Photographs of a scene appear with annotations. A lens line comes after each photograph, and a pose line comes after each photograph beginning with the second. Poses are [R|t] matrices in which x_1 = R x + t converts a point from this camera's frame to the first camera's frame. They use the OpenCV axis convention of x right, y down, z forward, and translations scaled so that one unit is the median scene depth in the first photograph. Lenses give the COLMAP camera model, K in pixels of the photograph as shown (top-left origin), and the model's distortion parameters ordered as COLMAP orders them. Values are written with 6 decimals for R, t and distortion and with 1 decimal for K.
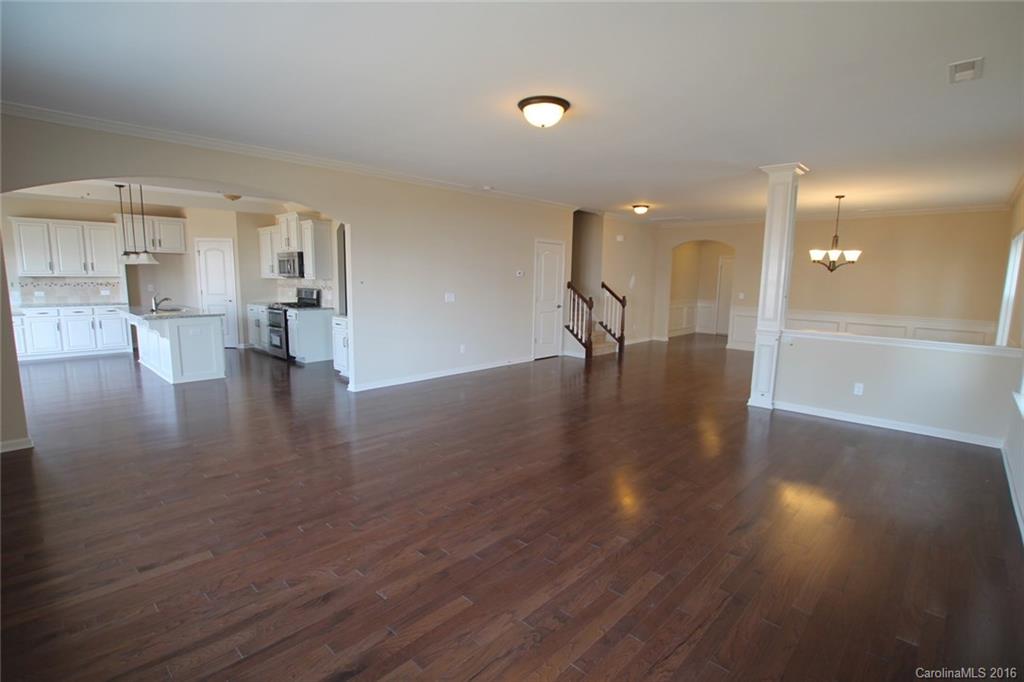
lens RADIAL K [[478.9, 0, 506.4], [0, 478.9, 345.9], [0, 0, 1]] dist [-0.031993, 0.000626]
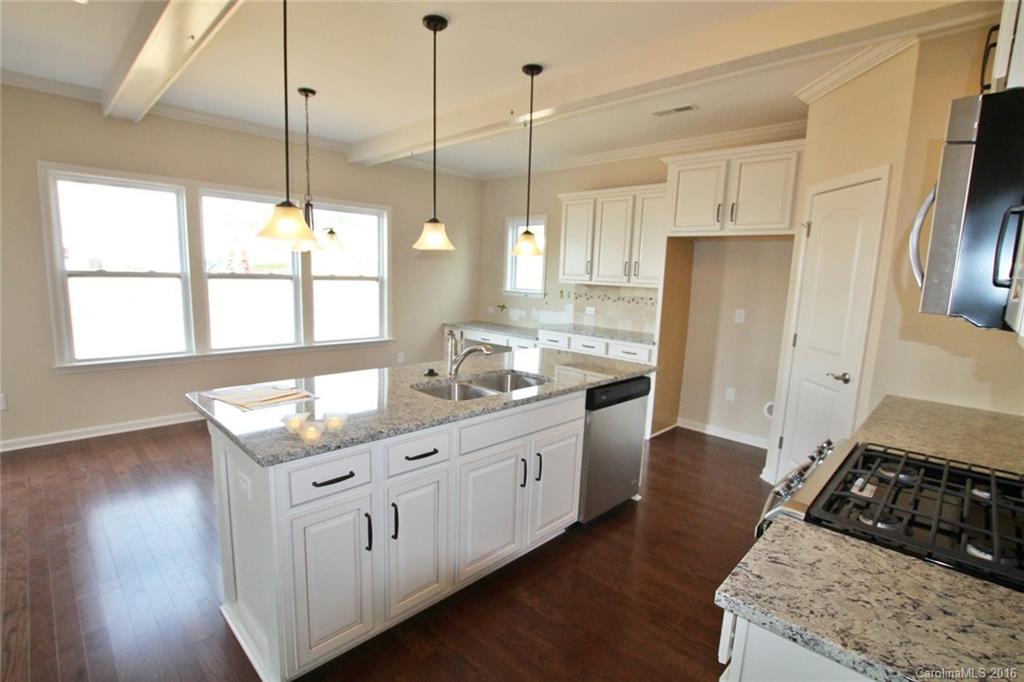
lens RADIAL K [[478.9, 0, 506.4], [0, 478.9, 345.9], [0, 0, 1]] dist [-0.031993, 0.000626]
pose [[-0.017806, 0.136003, -0.990548, -0.324827], [-0.176475, 0.974724, 0.137002, -0.135932], [0.984144, 0.177246, 0.006645, 0.888253]]
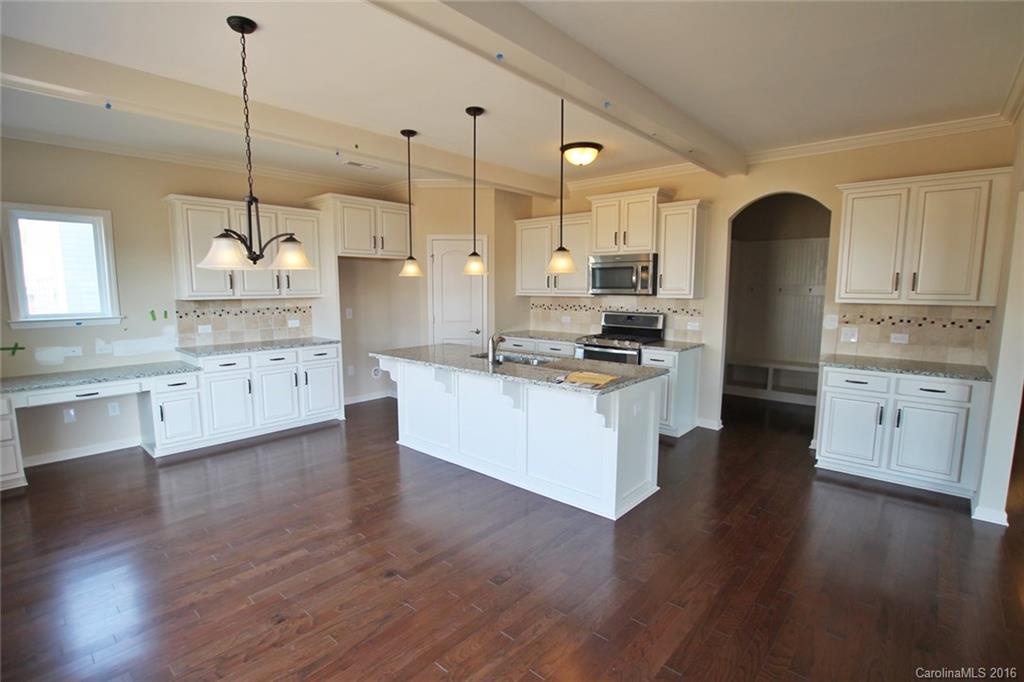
lens RADIAL K [[478.9, 0, 506.4], [0, 478.9, 345.9], [0, 0, 1]] dist [-0.031993, 0.000626]
pose [[0.999587, -0.020844, 0.019768, -0.636976], [0.021240, 0.999574, -0.019994, -0.070675], [-0.019342, 0.020405, 0.999605, 0.391374]]
